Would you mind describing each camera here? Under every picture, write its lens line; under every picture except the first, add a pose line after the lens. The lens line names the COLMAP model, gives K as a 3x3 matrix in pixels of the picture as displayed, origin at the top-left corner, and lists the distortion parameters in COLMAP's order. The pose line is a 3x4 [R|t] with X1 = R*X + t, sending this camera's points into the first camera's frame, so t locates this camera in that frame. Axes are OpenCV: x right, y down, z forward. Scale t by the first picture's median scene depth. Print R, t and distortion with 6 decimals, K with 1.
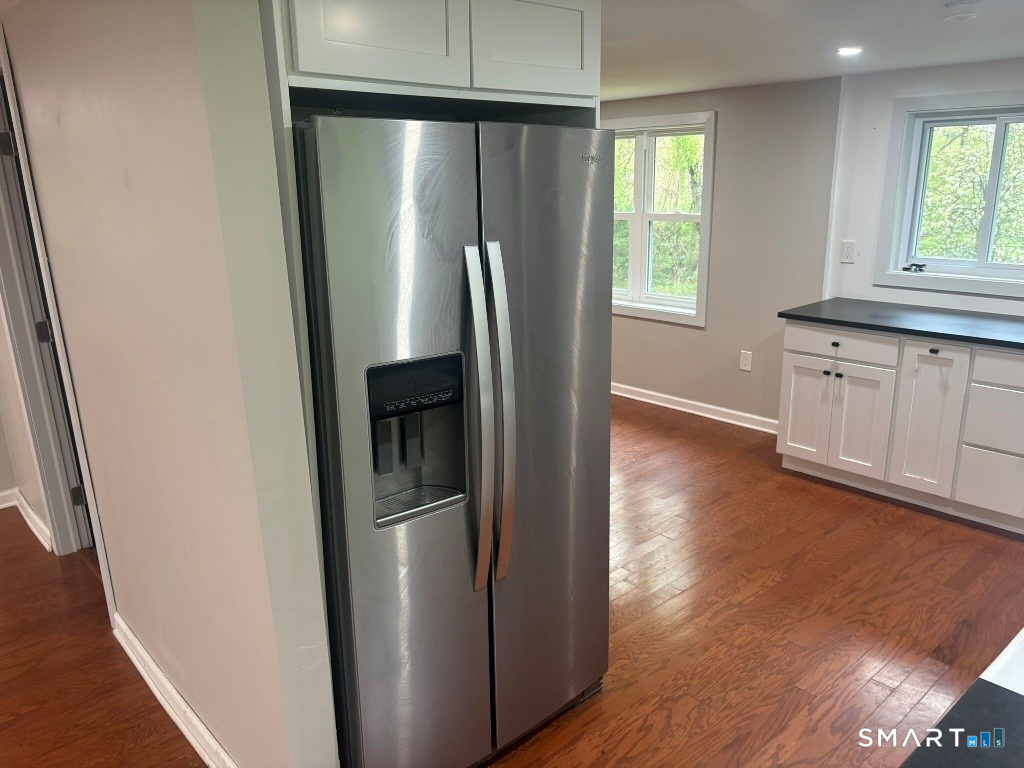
lens RADIAL K [[773.2, 0, 515.7], [0, 773.2, 386.6], [0, 0, 1]] dist [0.018644, -0.014962]
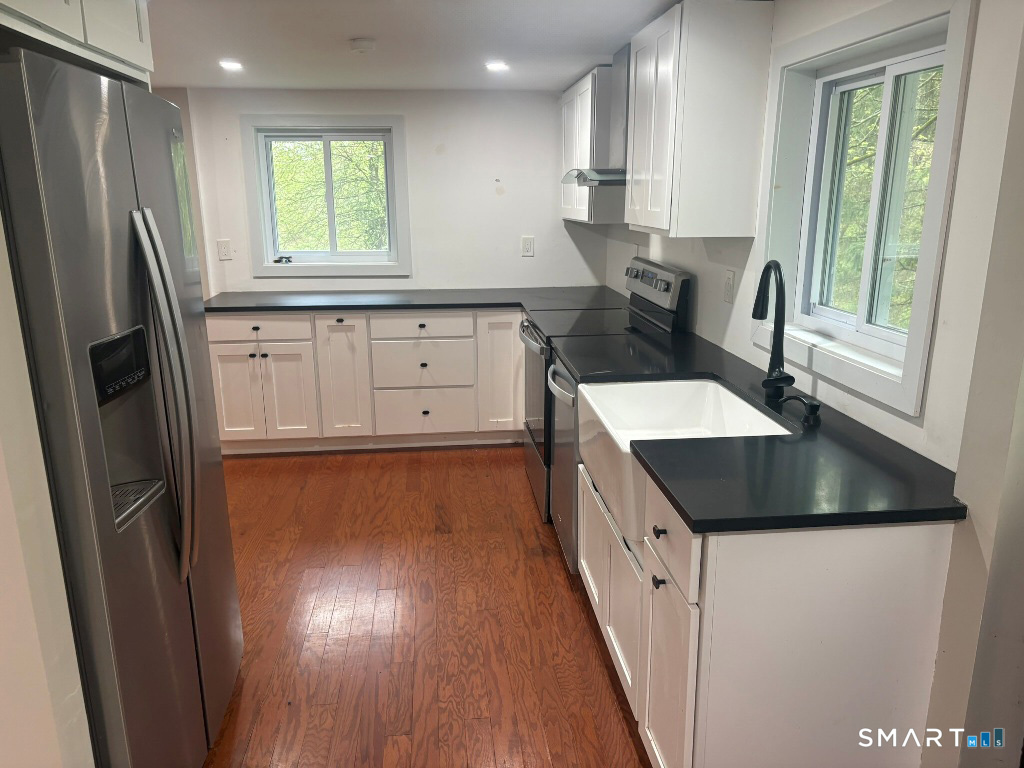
lens RADIAL K [[773.2, 0, 517.5], [0, 773.2, 386.6], [0, 0, 1]] dist [0.018644, -0.014962]
pose [[0.584956, -0.181962, 0.790390, -0.275520], [0.206525, 0.975803, 0.071801, 0.025700], [-0.784330, 0.121235, 0.608382, 0.042314]]
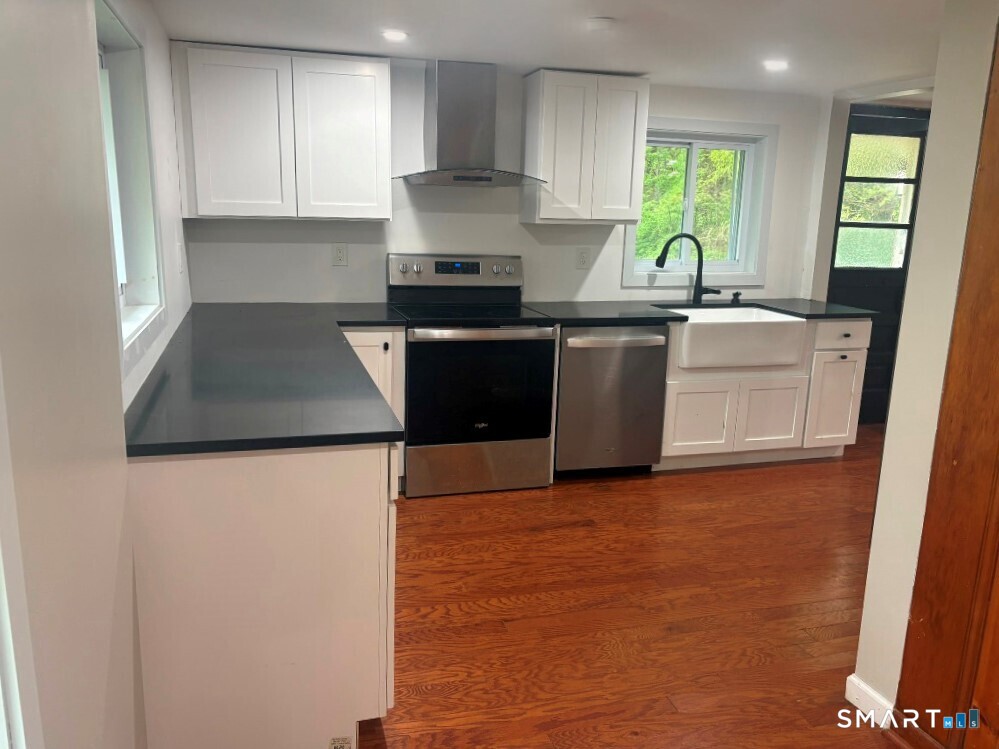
lens RADIAL K [[754.4, 0, 492.9], [0, 754.4, 373.7], [0, 0, 1]] dist [0.018644, -0.014962]
pose [[-0.900688, -0.093353, 0.424319, 0.117224], [0.106706, 0.899198, 0.424331, -0.337014], [-0.421159, 0.427467, -0.799936, 1.450627]]
